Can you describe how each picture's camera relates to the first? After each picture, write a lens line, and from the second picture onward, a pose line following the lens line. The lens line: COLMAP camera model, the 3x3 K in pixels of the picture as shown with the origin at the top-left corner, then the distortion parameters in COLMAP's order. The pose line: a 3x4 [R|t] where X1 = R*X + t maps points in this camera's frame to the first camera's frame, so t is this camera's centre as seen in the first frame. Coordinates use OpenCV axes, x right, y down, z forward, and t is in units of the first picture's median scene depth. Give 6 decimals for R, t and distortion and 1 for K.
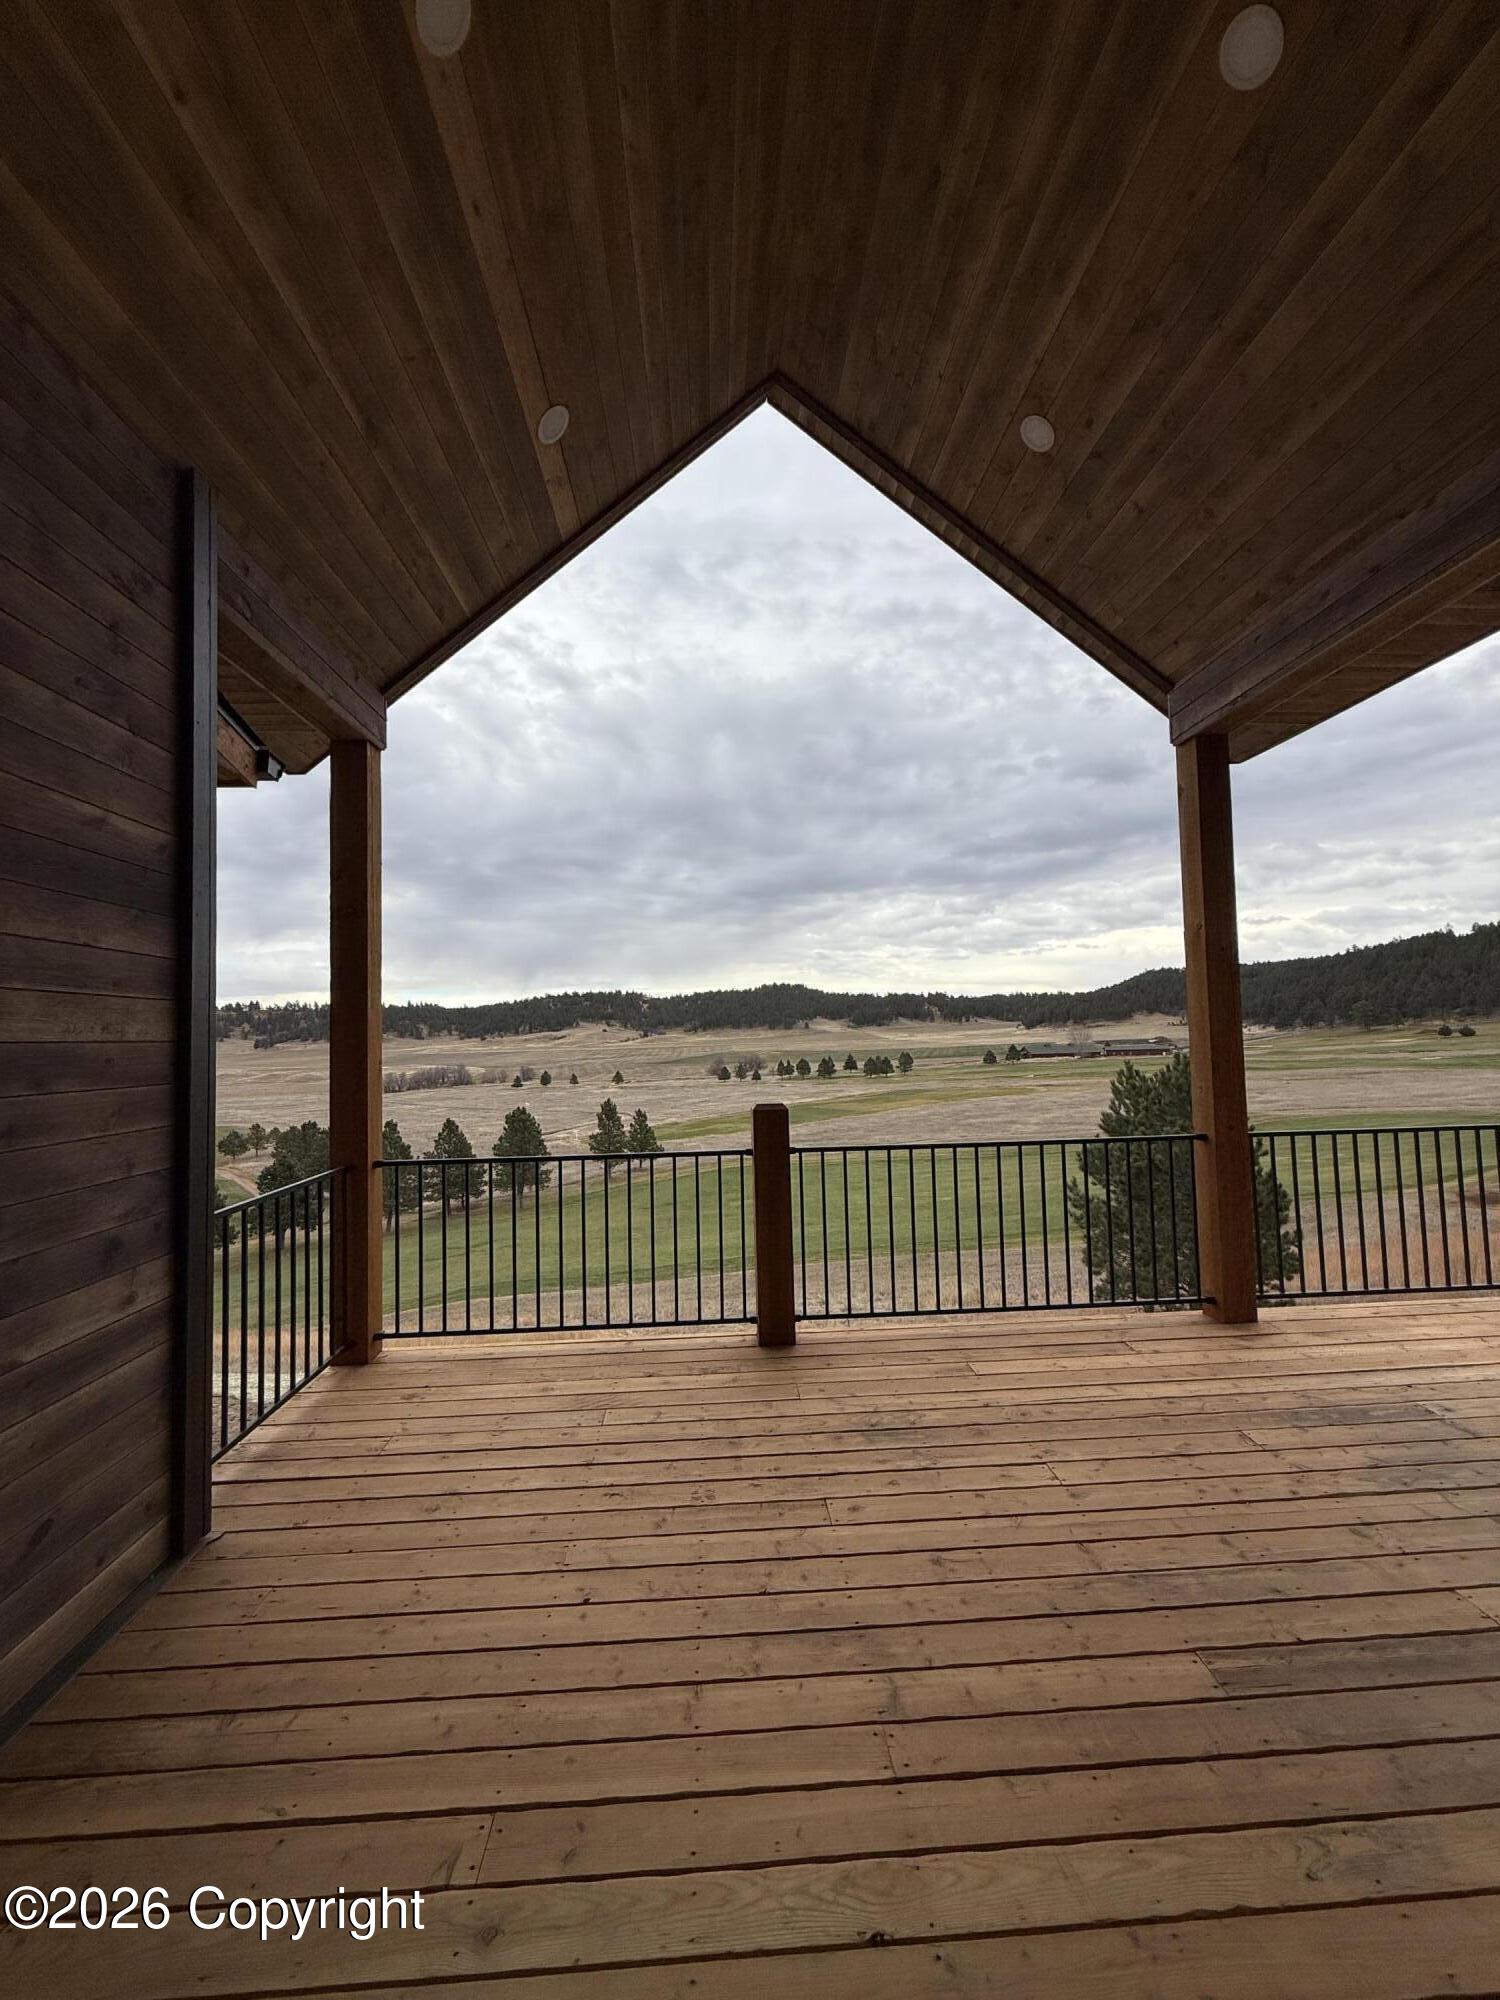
lens RADIAL K [[797.2, 0, 750.0], [0, 797.2, 1000.0], [0, 0, 1]] dist [0.000143, 0.000074]
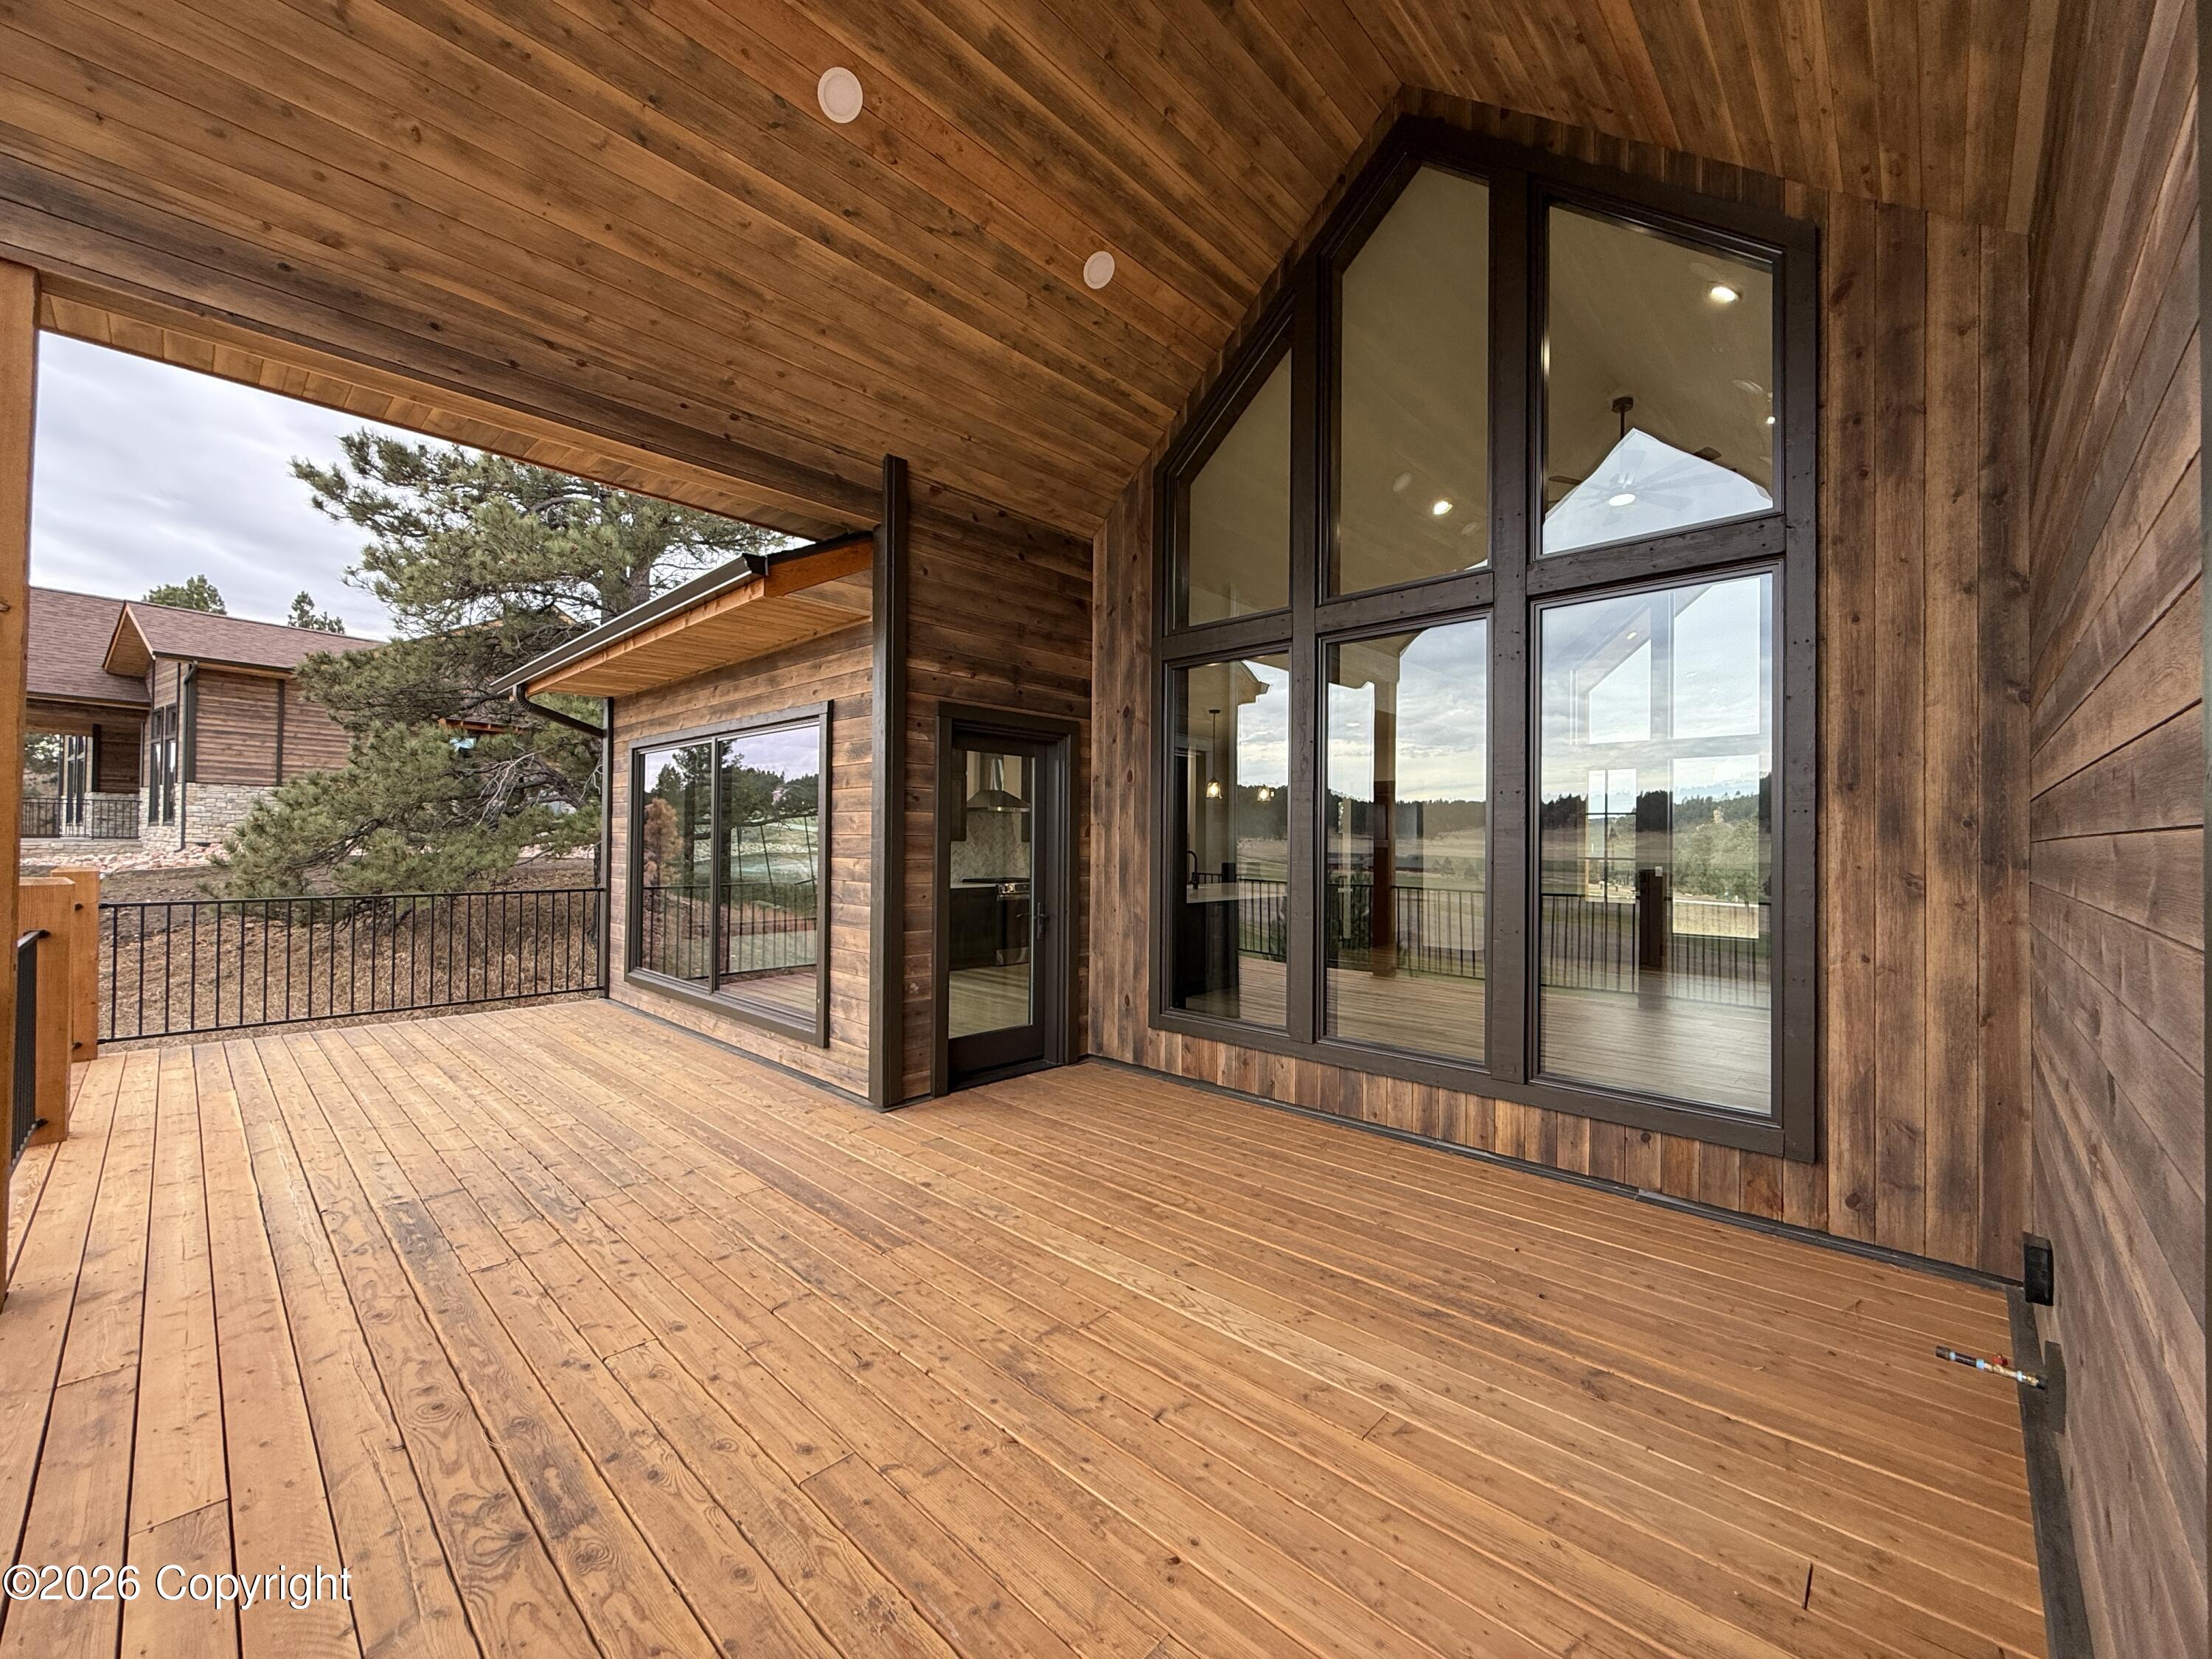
lens RADIAL K [[883.0, 0, 1103.4], [0, 883.0, 835.0], [0, 0, 1]] dist [0.000822, 0.000076]
pose [[-0.689717, 0.026225, 0.723604, -0.519638], [-0.022702, 0.998069, -0.057812, 0.110953], [-0.723723, -0.056301, -0.687790, 1.136912]]
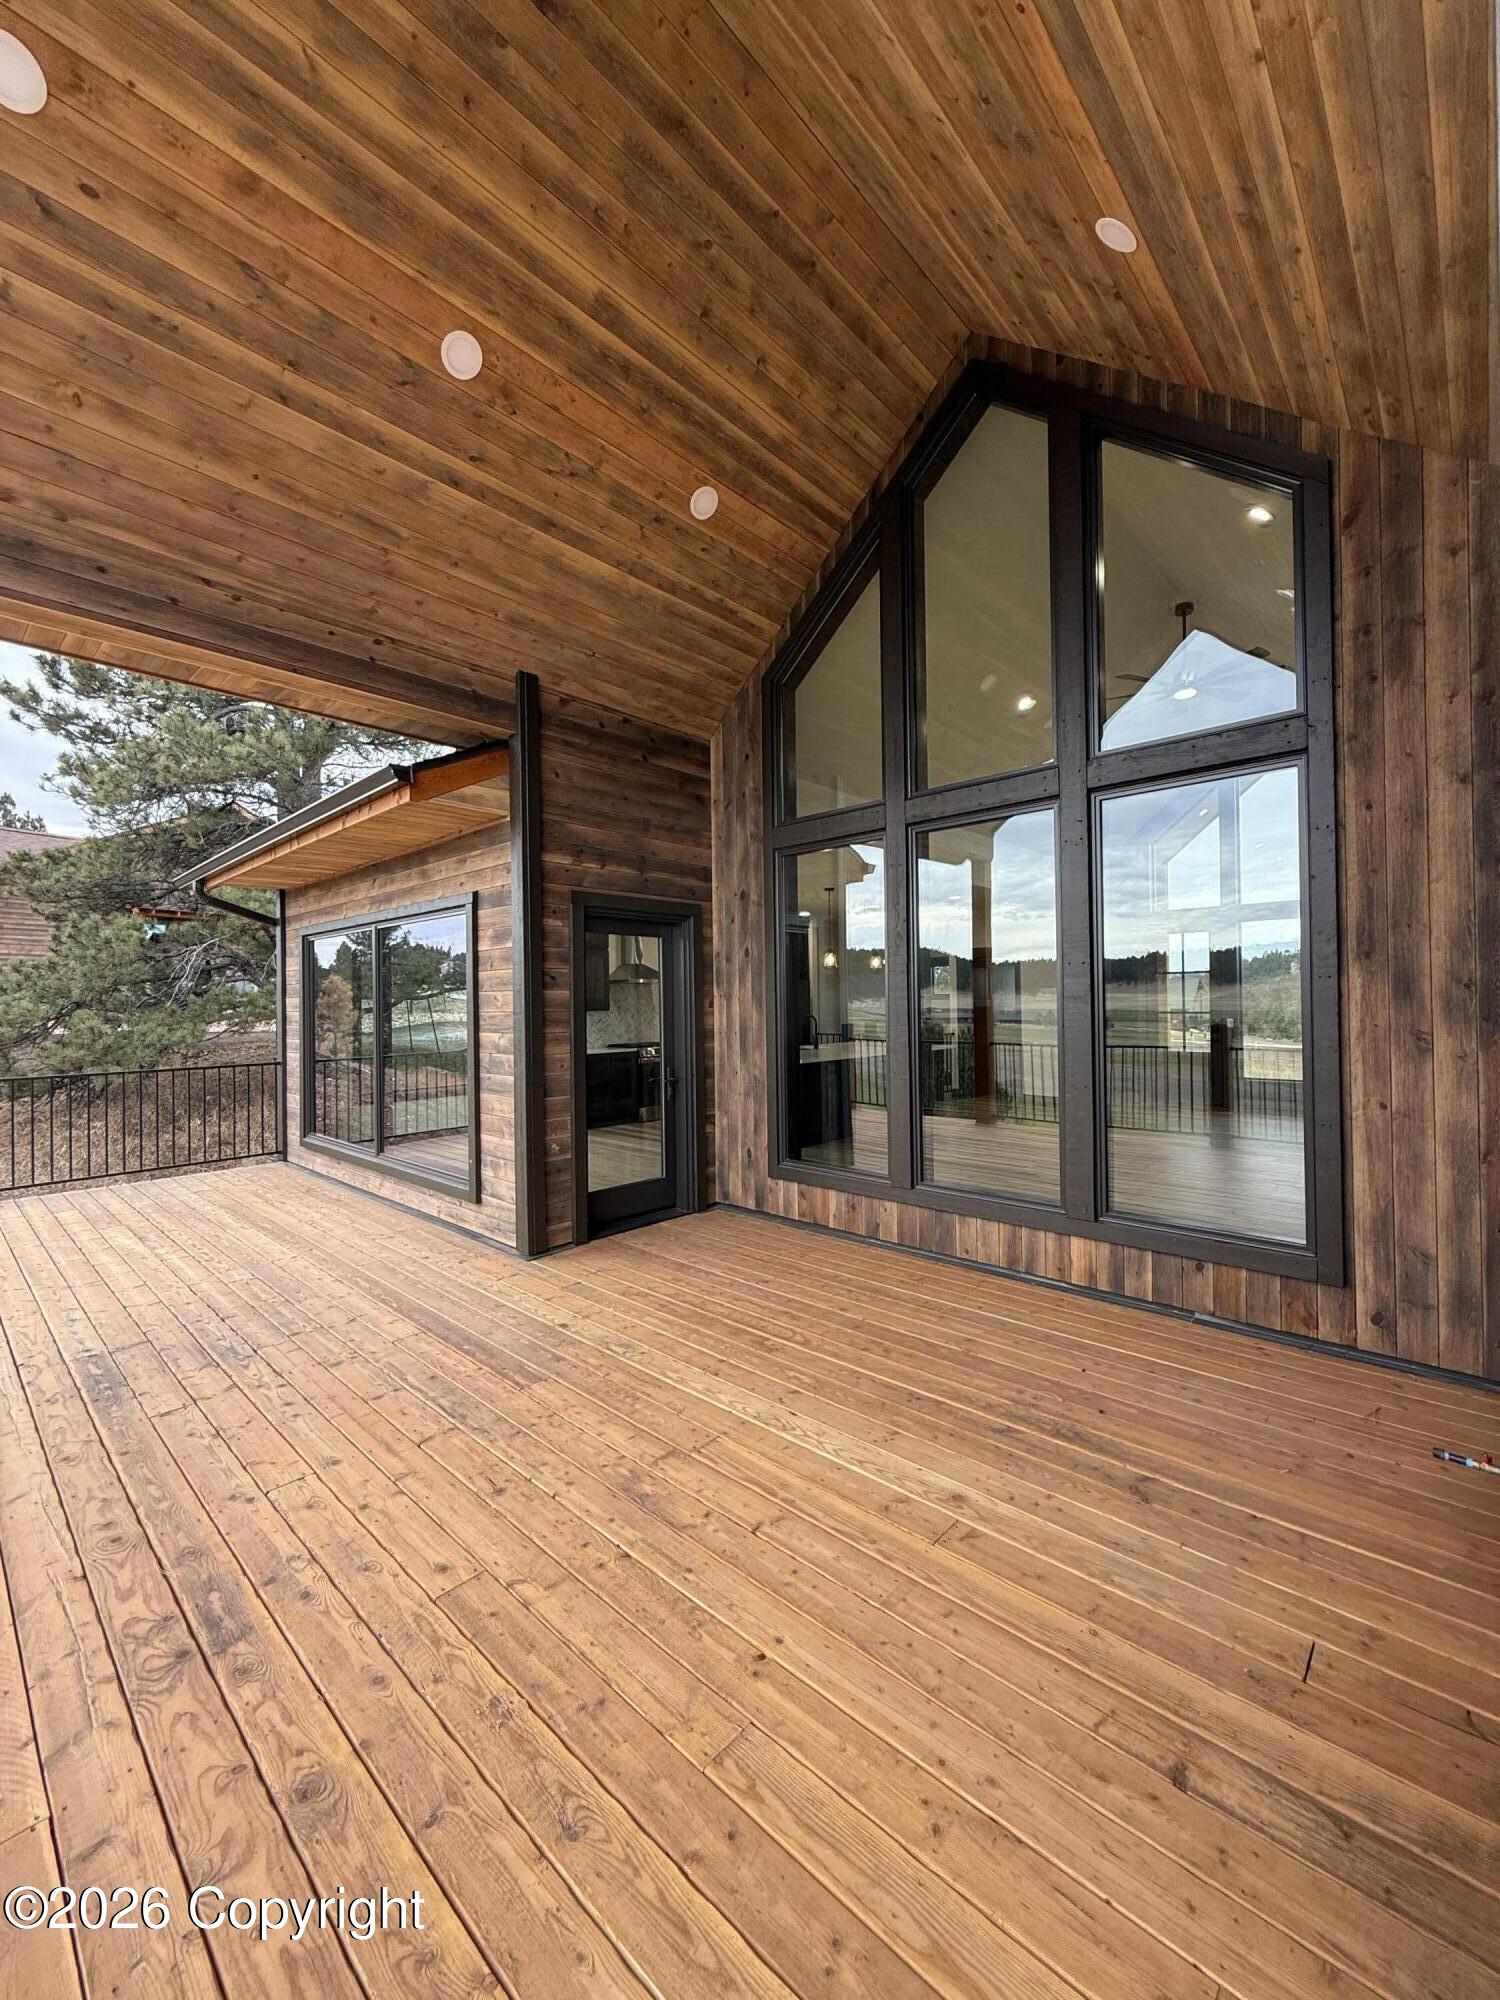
lens RADIAL K [[797.2, 0, 750.0], [0, 797.2, 1000.0], [0, 0, 1]] dist [0.000143, 0.000074]
pose [[-0.696297, 0.040221, 0.716626, -0.560305], [0.000890, 0.998476, -0.055175, 0.093391], [-0.717753, -0.037780, -0.695272, 1.118878]]
